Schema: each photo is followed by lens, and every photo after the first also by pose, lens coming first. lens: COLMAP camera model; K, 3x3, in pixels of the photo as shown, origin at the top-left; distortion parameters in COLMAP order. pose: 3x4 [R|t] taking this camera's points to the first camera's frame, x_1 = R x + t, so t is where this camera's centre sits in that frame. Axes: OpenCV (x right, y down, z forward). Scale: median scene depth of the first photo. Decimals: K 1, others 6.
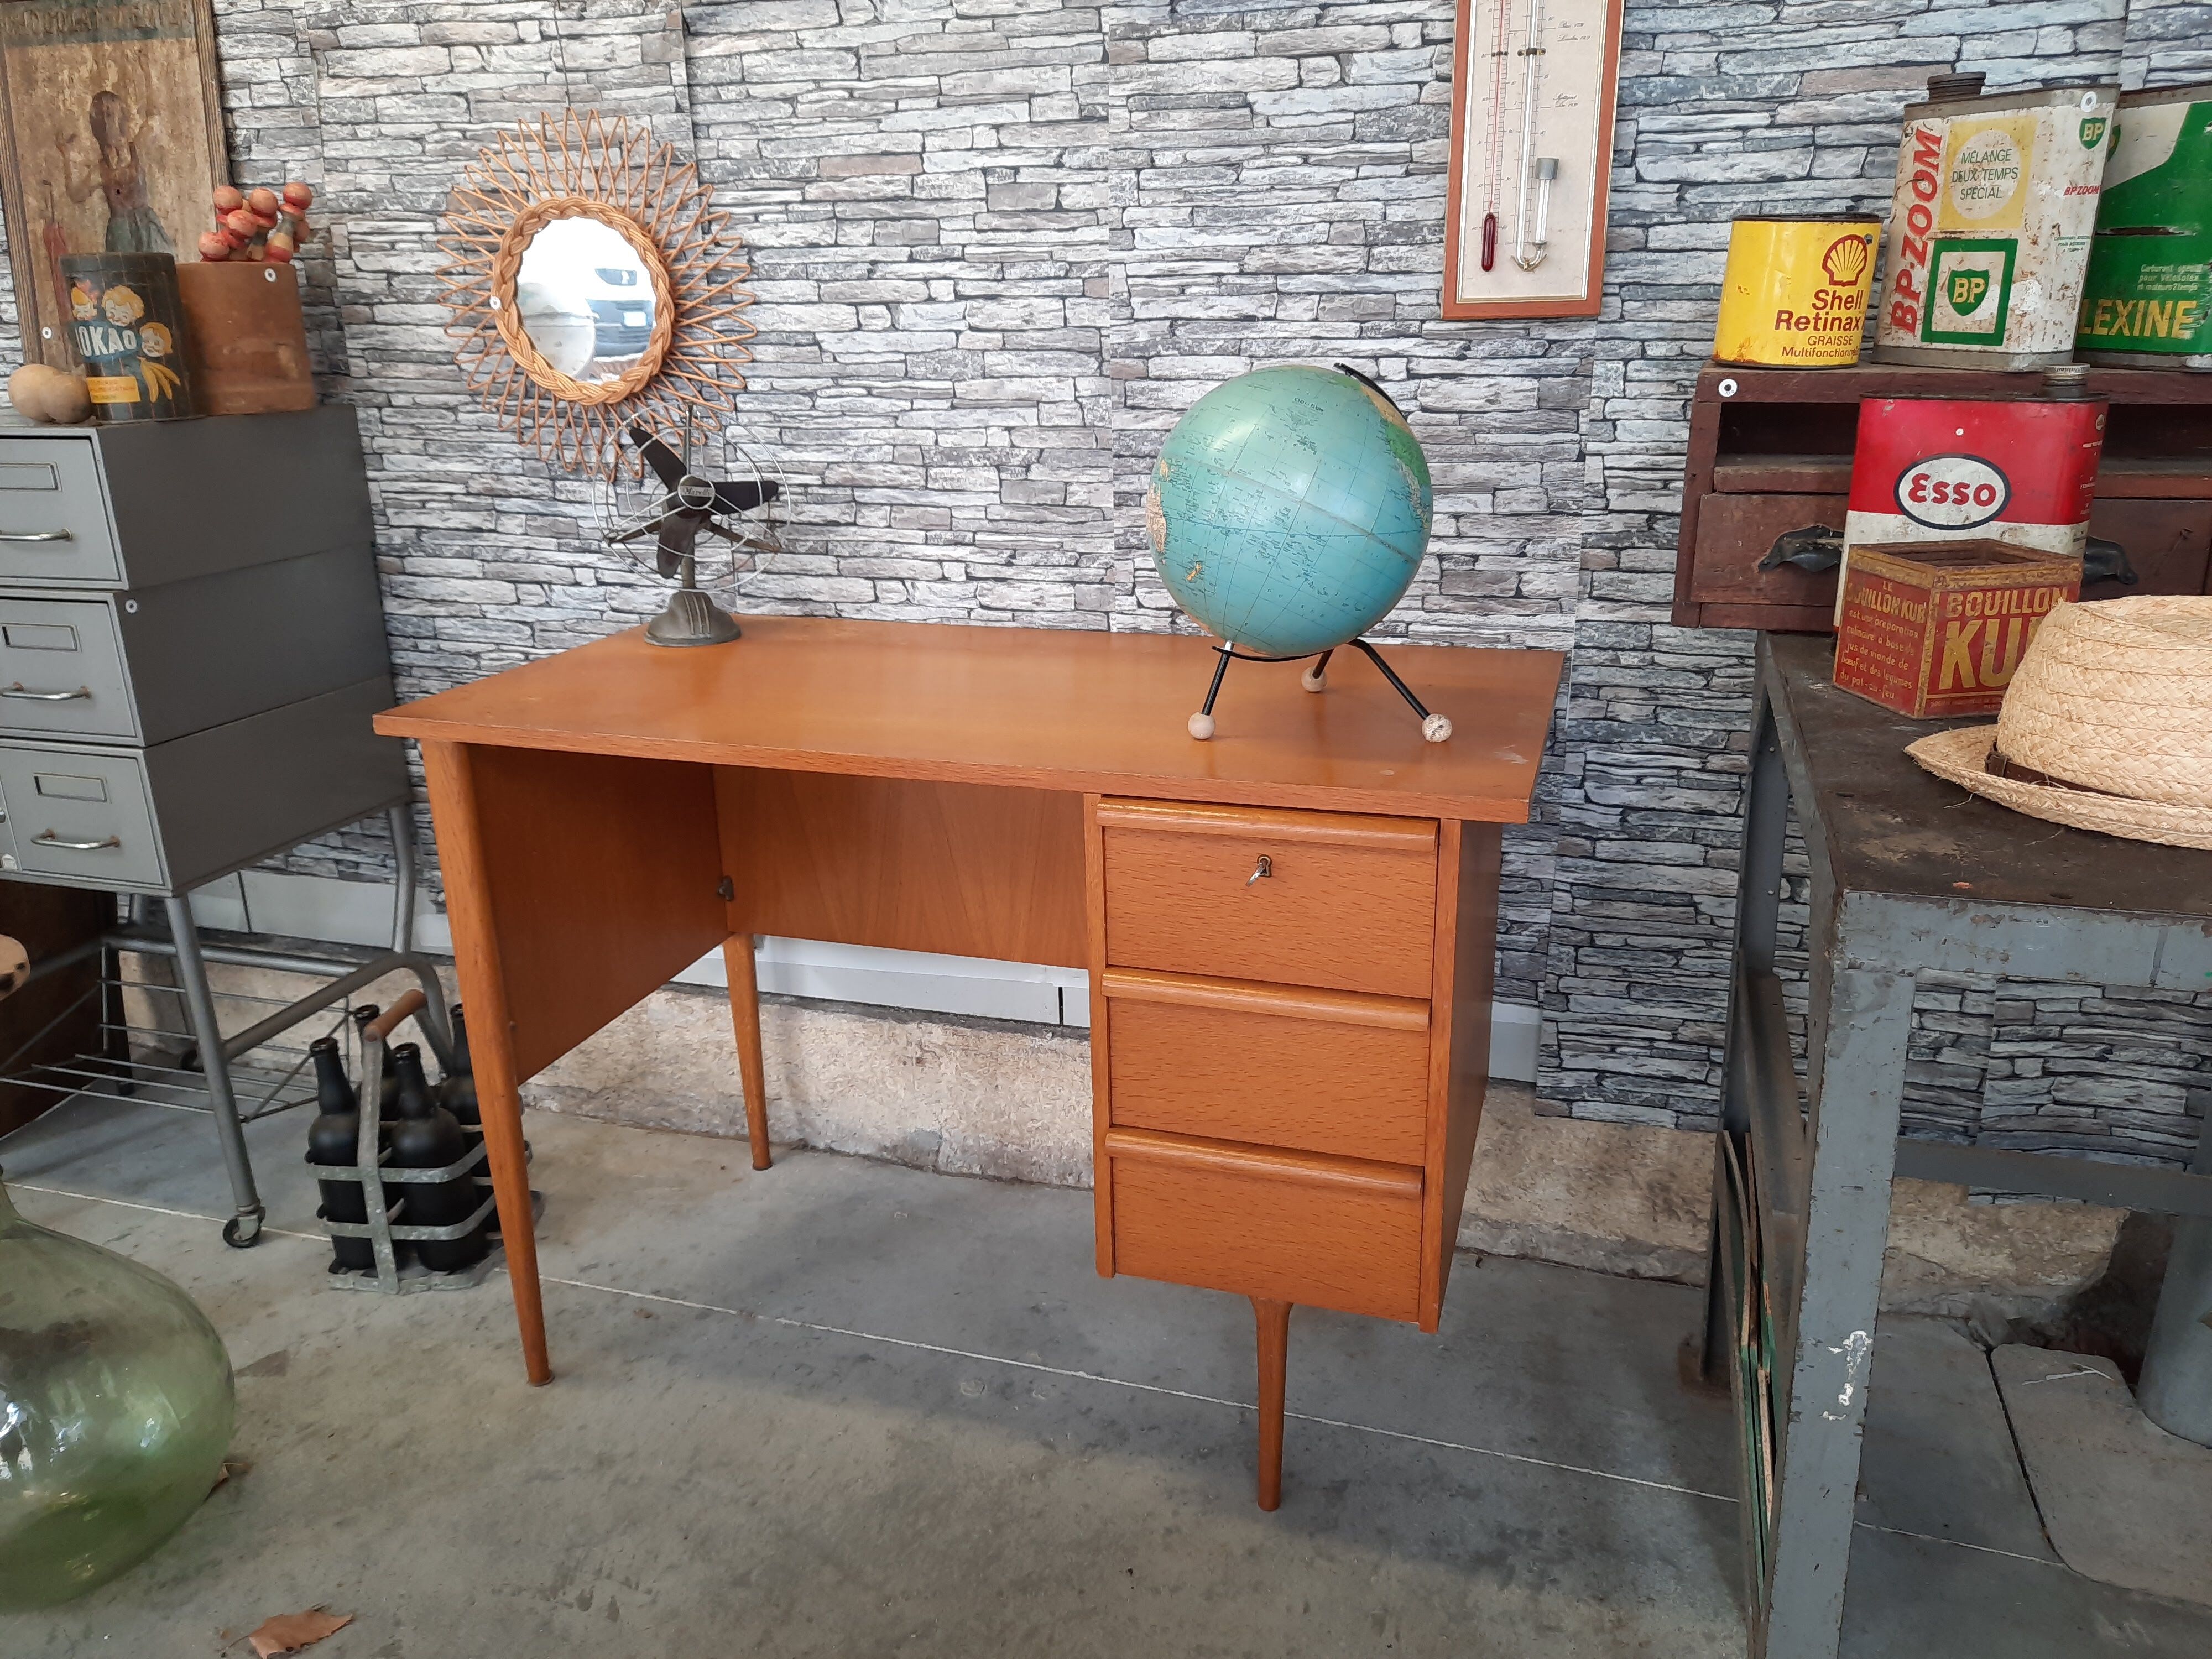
lens RADIAL K [[1610.0, 0, 1124.4], [0, 1610.0, 822.2], [0, 0, 1]] dist [0.041408, -0.039950]
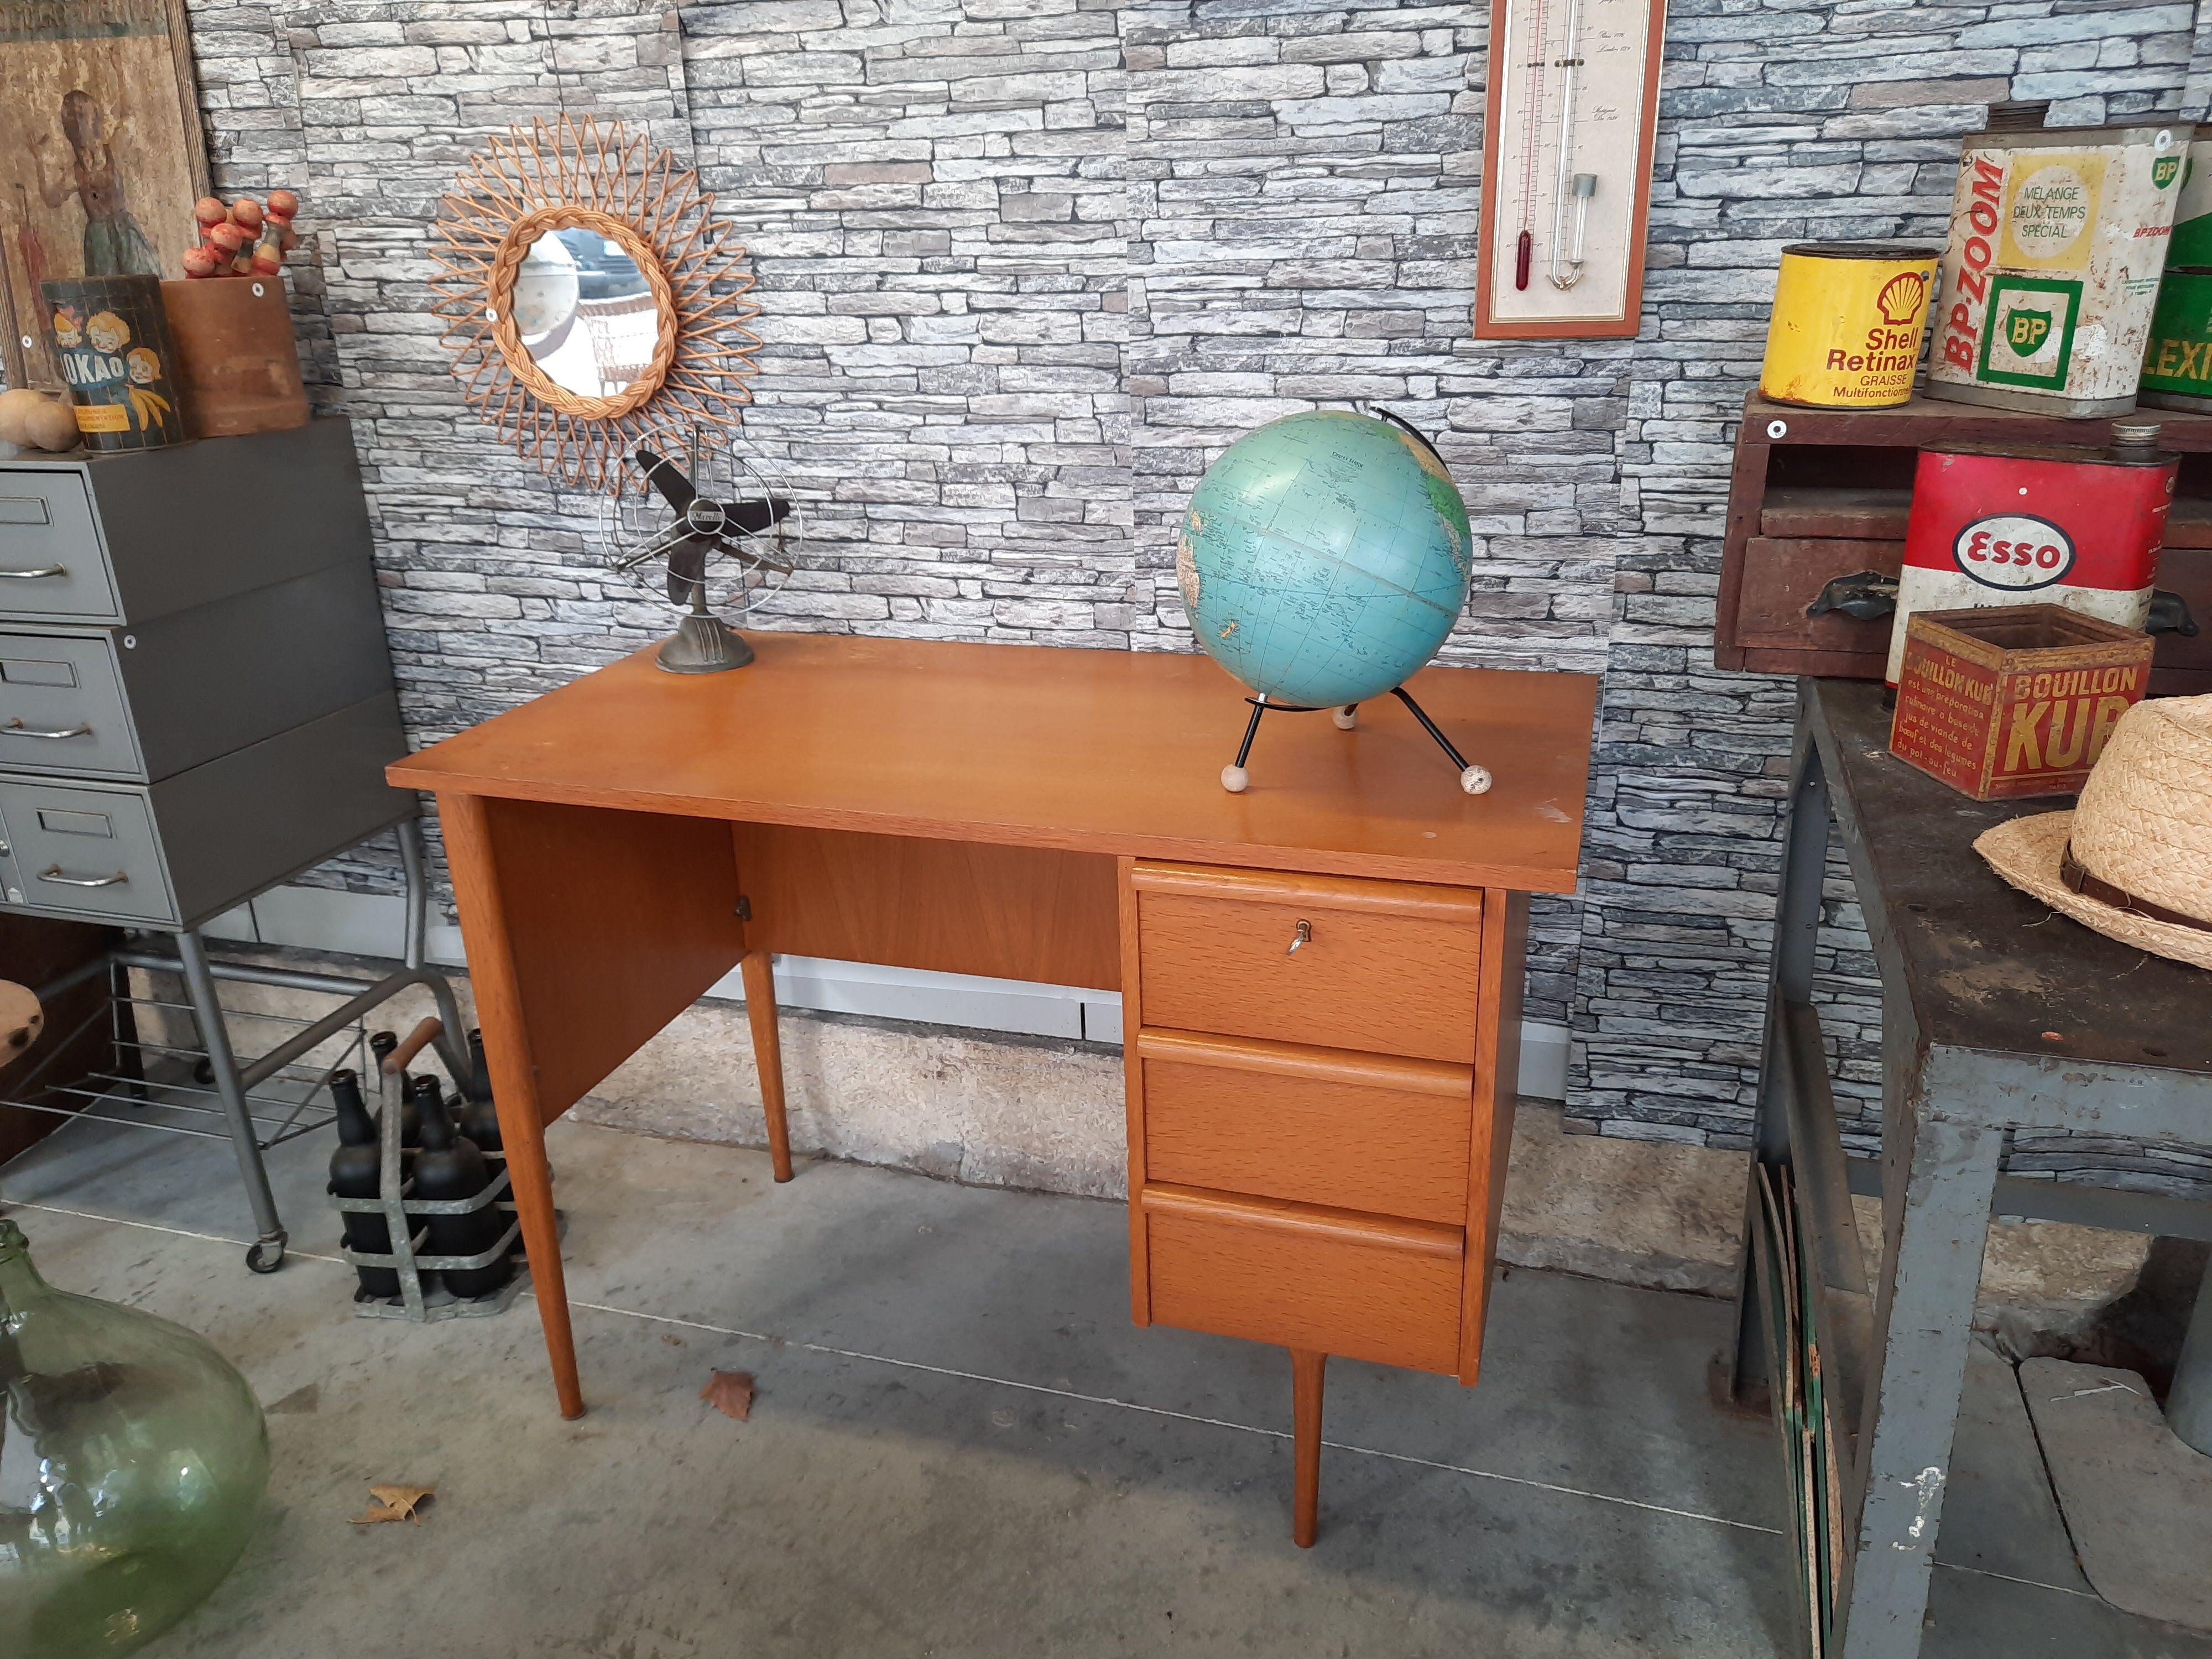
lens RADIAL K [[1610.0, 0, 1123.5], [0, 1610.0, 821.4], [0, 0, 1]] dist [0.041408, -0.039950]
pose [[0.999919, -0.012144, 0.003723, -0.018878], [0.011944, 0.998692, 0.049721, -0.066019], [-0.004322, -0.049673, 0.998756, 0.016624]]
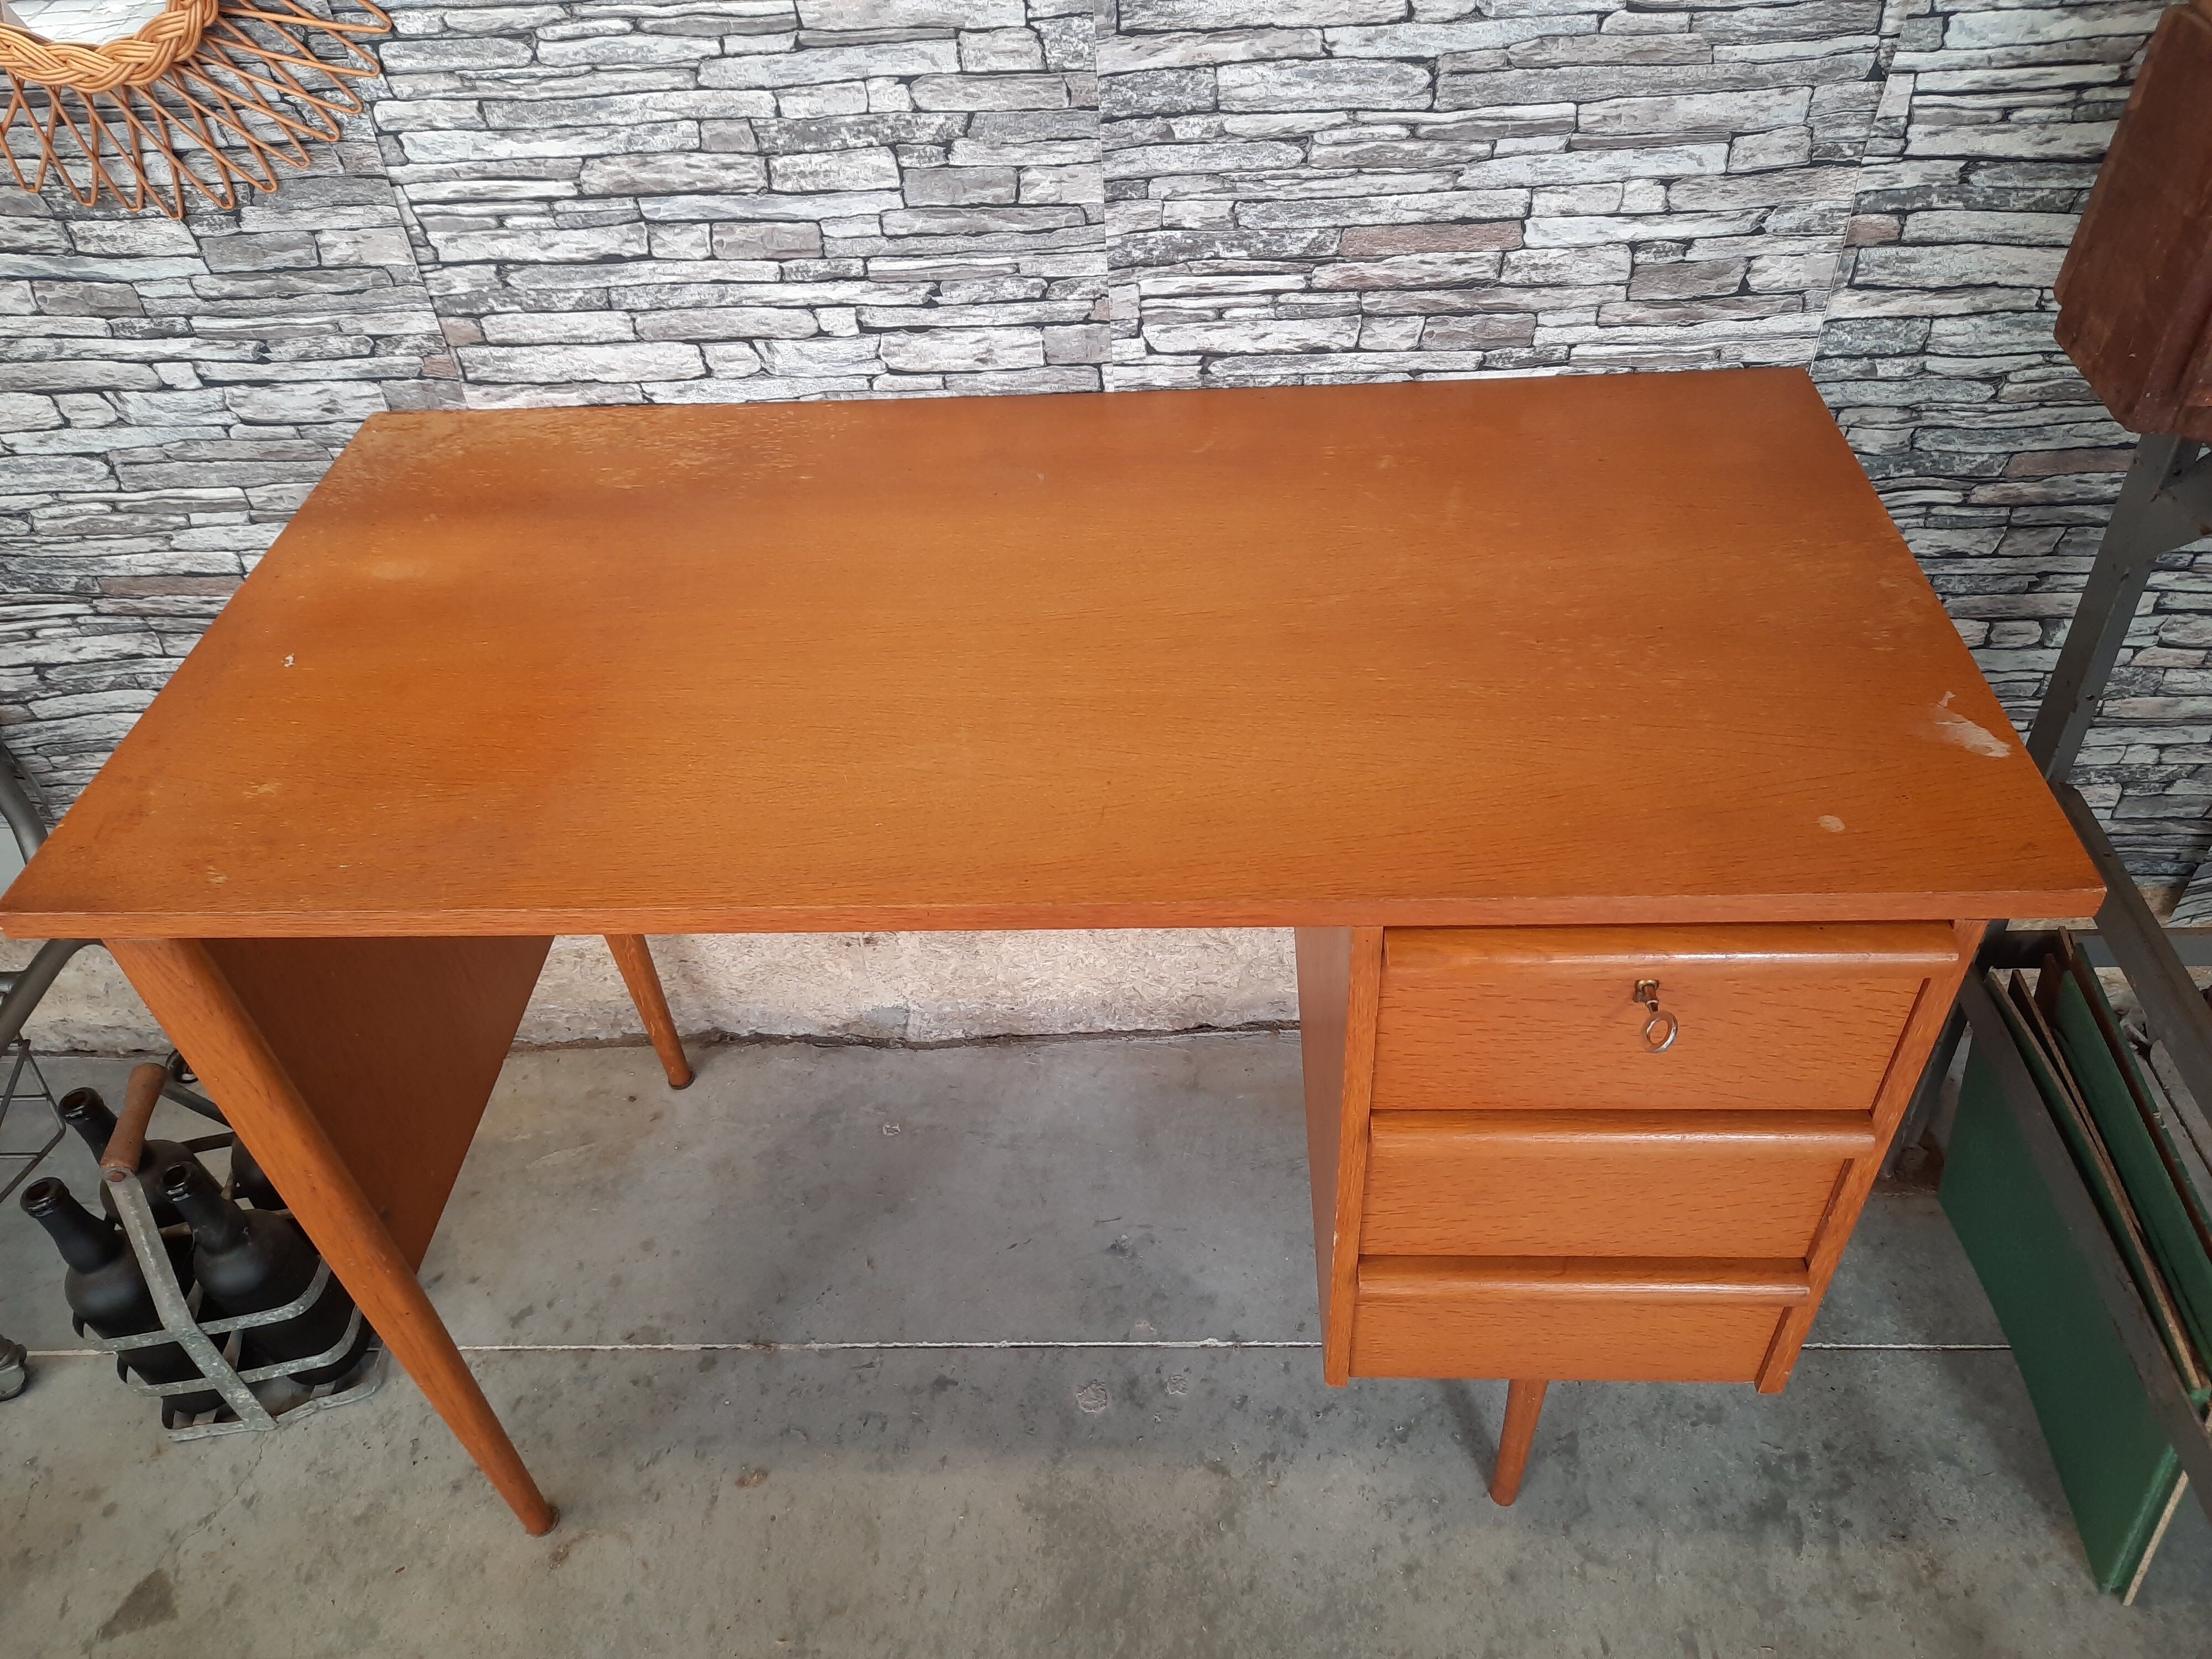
lens RADIAL K [[1610.0, 0, 1119.7], [0, 1610.0, 819.2], [0, 0, 1]] dist [0.041408, -0.039950]
pose [[0.963104, -0.205274, 0.174047, -0.157465], [0.118669, 0.904357, 0.409946, -0.238170], [-0.241552, -0.374166, 0.895350, 0.366403]]
